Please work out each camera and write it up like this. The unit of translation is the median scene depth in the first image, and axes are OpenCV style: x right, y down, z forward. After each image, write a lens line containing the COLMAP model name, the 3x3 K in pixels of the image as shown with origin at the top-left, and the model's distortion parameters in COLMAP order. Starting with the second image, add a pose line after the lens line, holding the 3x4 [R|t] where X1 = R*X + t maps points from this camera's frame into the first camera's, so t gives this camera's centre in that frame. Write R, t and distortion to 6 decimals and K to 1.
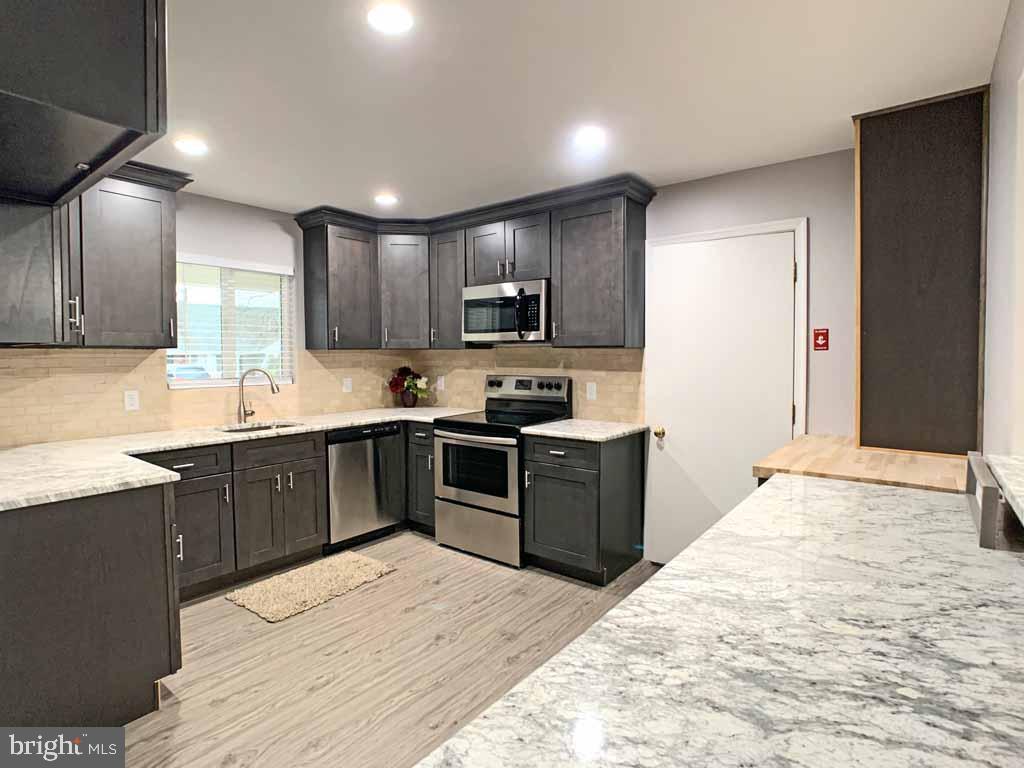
lens RADIAL K [[517.9, 0, 507.4], [0, 517.9, 372.1], [0, 0, 1]] dist [-0.022046, -0.000214]
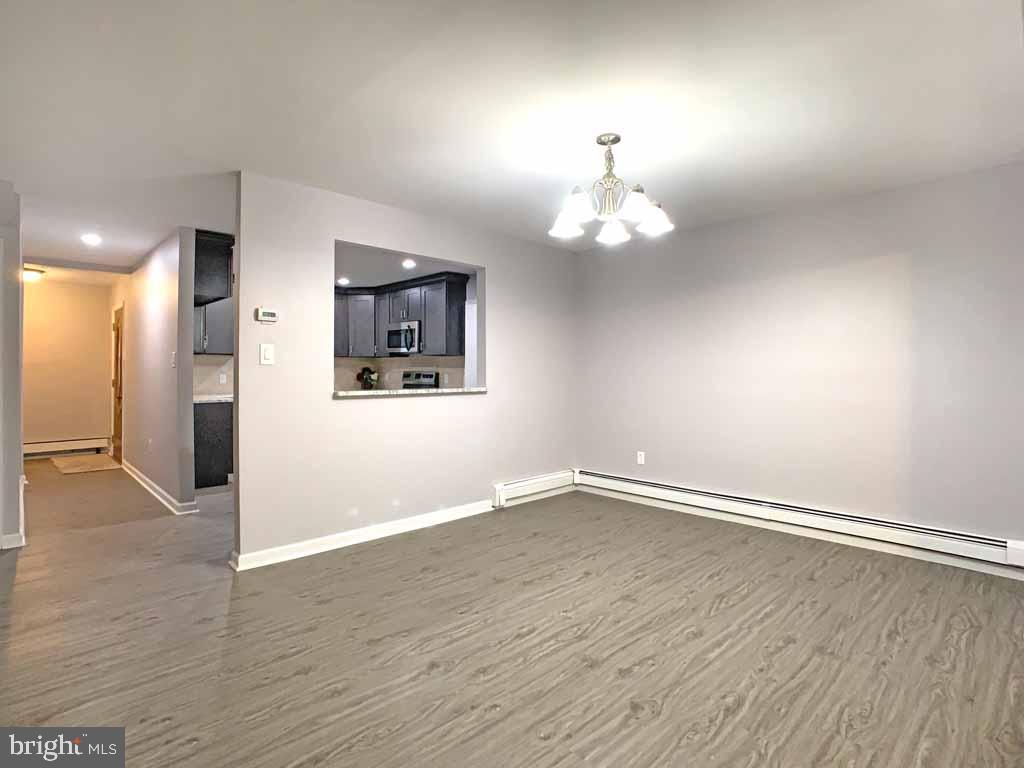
lens RADIAL K [[517.9, 0, 507.4], [0, 517.9, 372.1], [0, 0, 1]] dist [-0.022046, -0.000214]
pose [[0.990661, 0.006144, -0.136208, 0.589850], [-0.010125, 0.999541, -0.028554, 0.058917], [0.135970, 0.029667, 0.990269, -0.777564]]
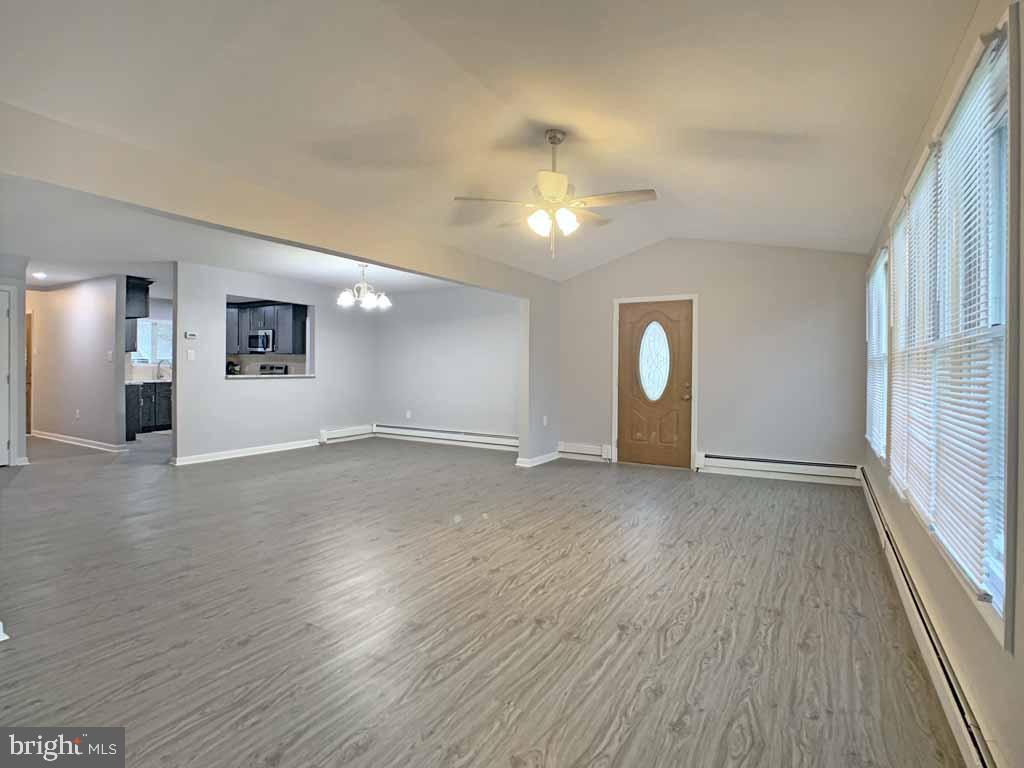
lens RADIAL K [[517.9, 0, 507.4], [0, 517.9, 372.1], [0, 0, 1]] dist [-0.022046, -0.000214]
pose [[0.991704, 0.012308, 0.127955, 0.876801], [-0.009875, 0.999759, -0.019626, 0.084923], [-0.128166, 0.018199, 0.991586, -1.746892]]
